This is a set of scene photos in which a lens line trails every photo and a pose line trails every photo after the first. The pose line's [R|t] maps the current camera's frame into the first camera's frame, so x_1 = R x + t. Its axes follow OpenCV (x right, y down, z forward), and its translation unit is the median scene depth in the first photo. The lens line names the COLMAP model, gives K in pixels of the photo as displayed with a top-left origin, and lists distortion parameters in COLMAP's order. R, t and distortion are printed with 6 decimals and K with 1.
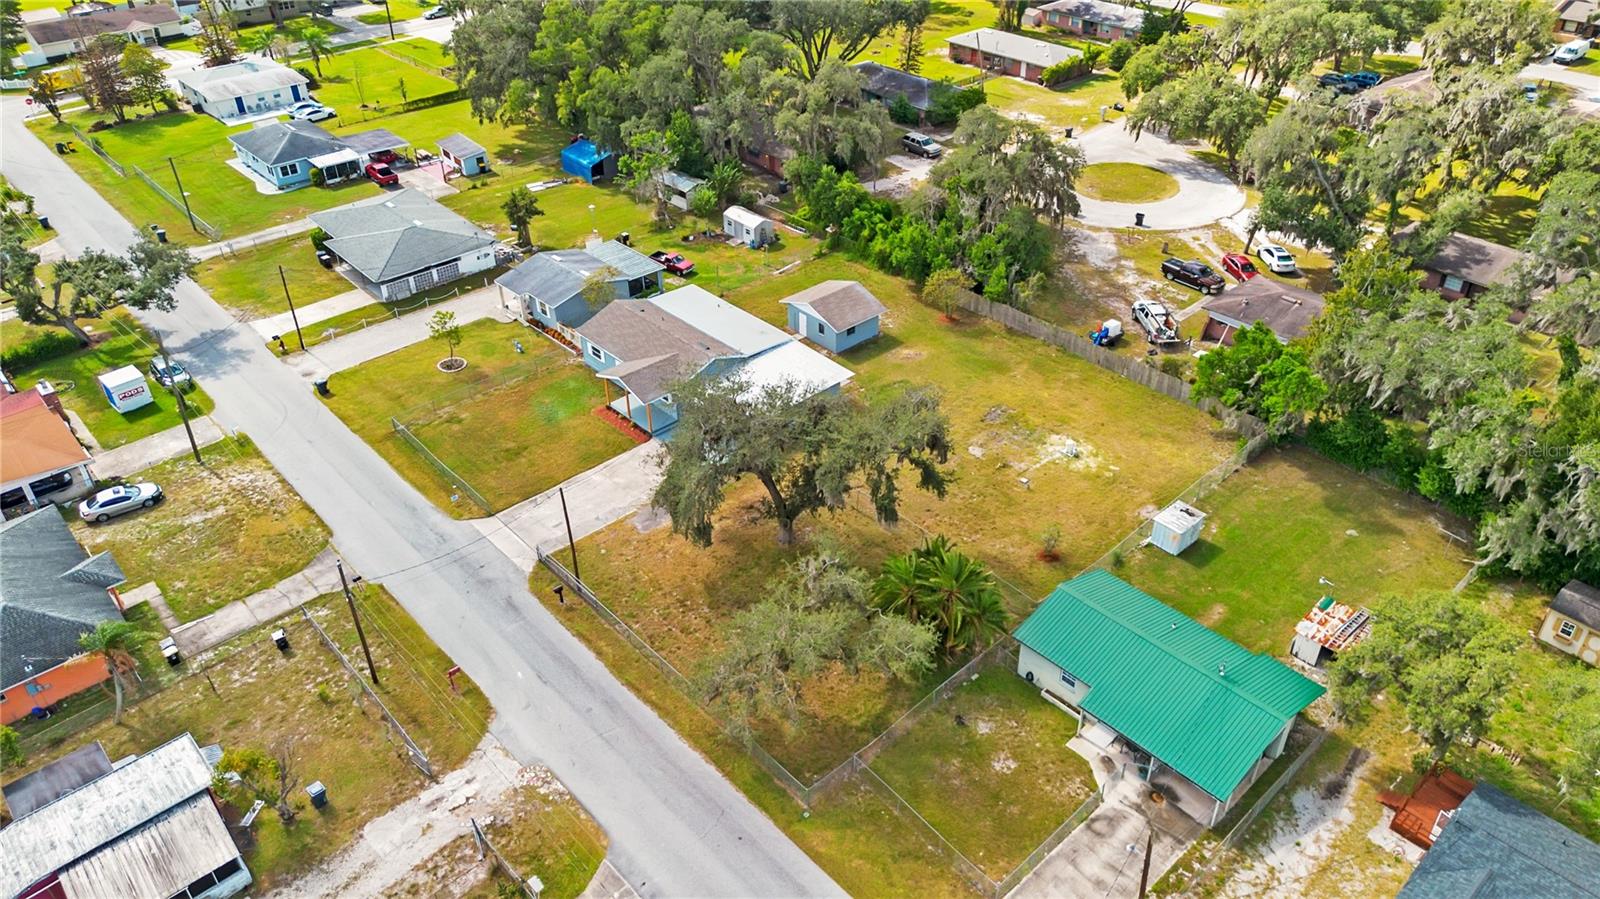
lens RADIAL K [[1116.0, 0, 800.0], [0, 1116.0, 449.5], [0, 0, 1]] dist [0.004537, 0.002297]
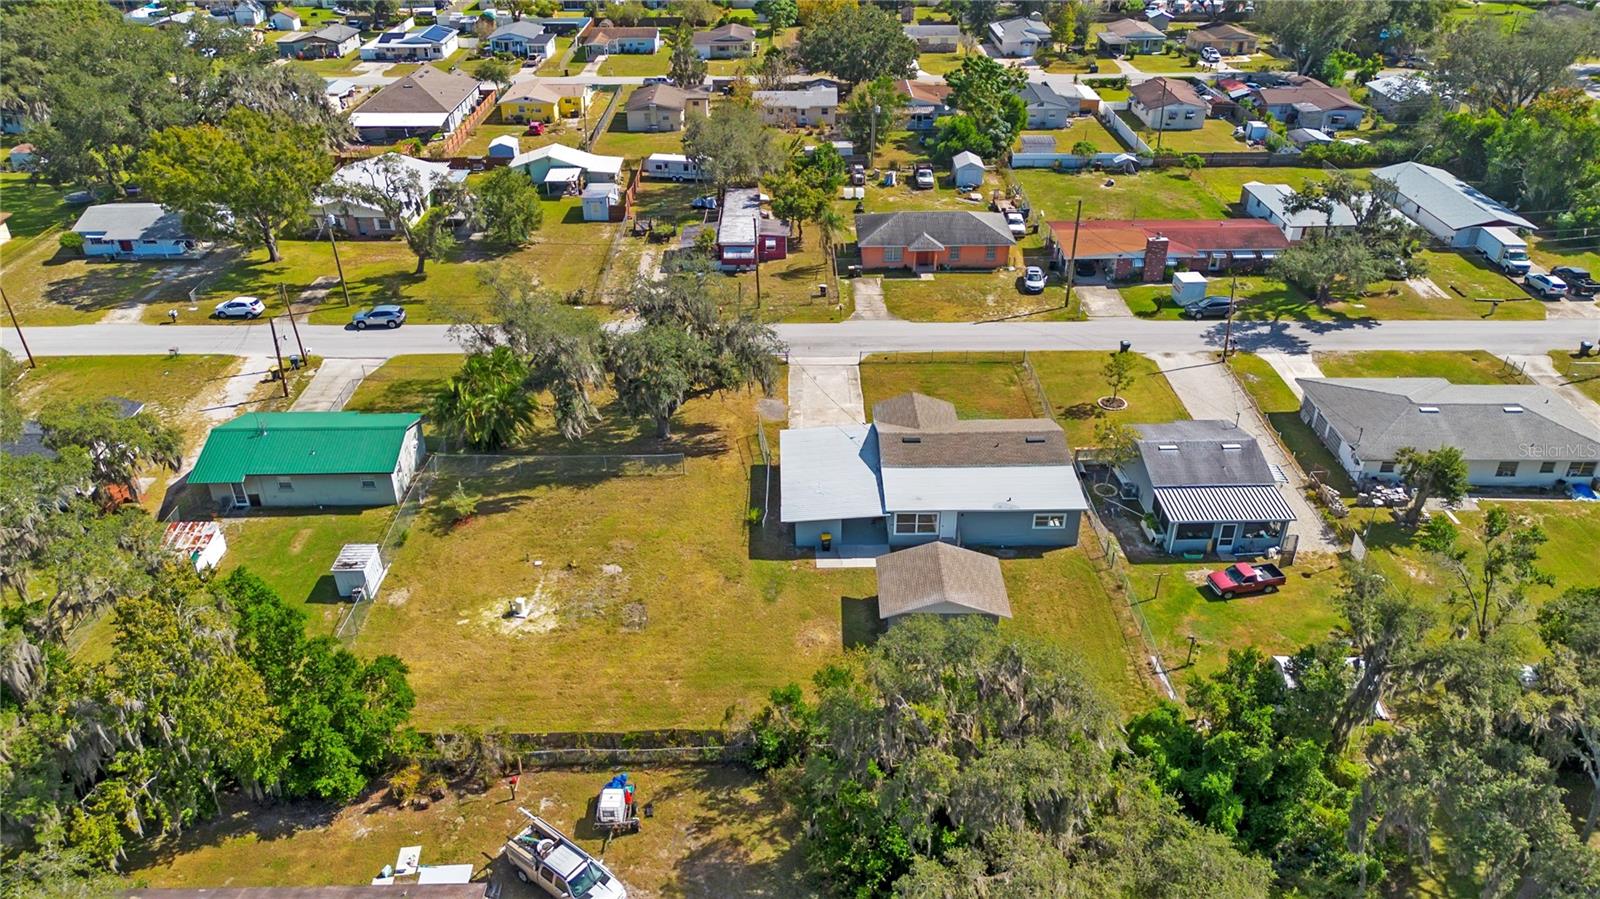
lens RADIAL K [[1116.0, 0, 800.0], [0, 1116.0, 449.5], [0, 0, 1]] dist [0.004537, 0.002297]
pose [[-0.669851, 0.383621, -0.635715, 0.604878], [-0.416580, 0.514560, 0.749459, -0.797878], [0.614622, 0.766852, -0.184870, 1.231089]]
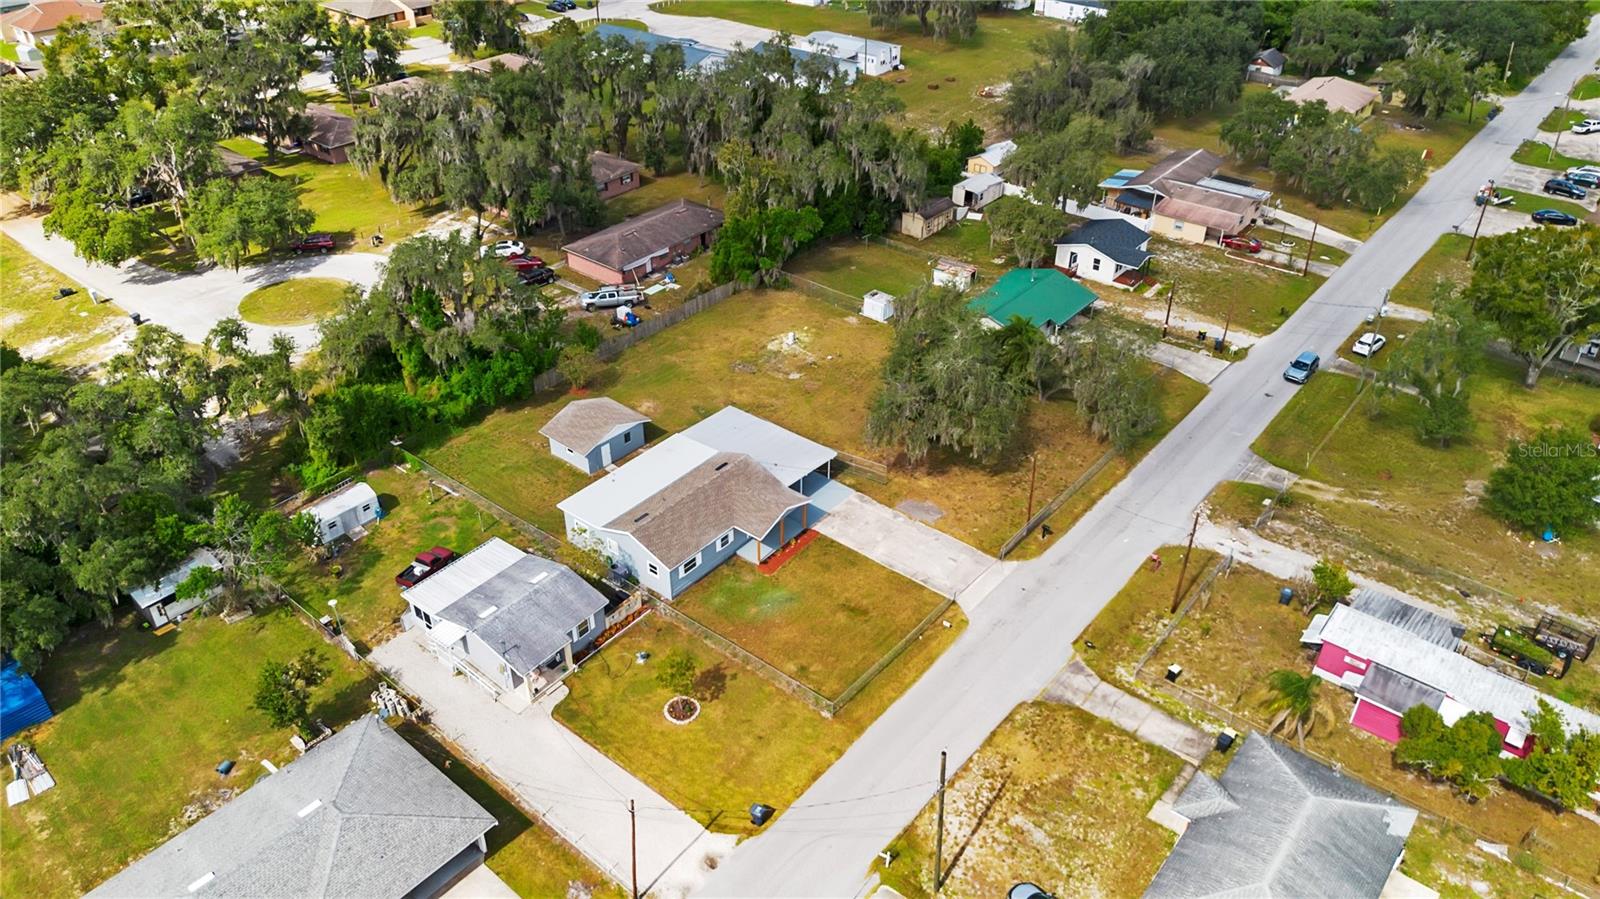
lens RADIAL K [[1116.0, 0, 800.0], [0, 1116.0, 449.5], [0, 0, 1]] dist [0.004537, 0.002297]
pose [[-0.130641, -0.544176, 0.828737, -1.026782], [0.567927, 0.644087, 0.512456, -0.643132], [-0.812645, 0.537610, 0.224908, 0.776411]]
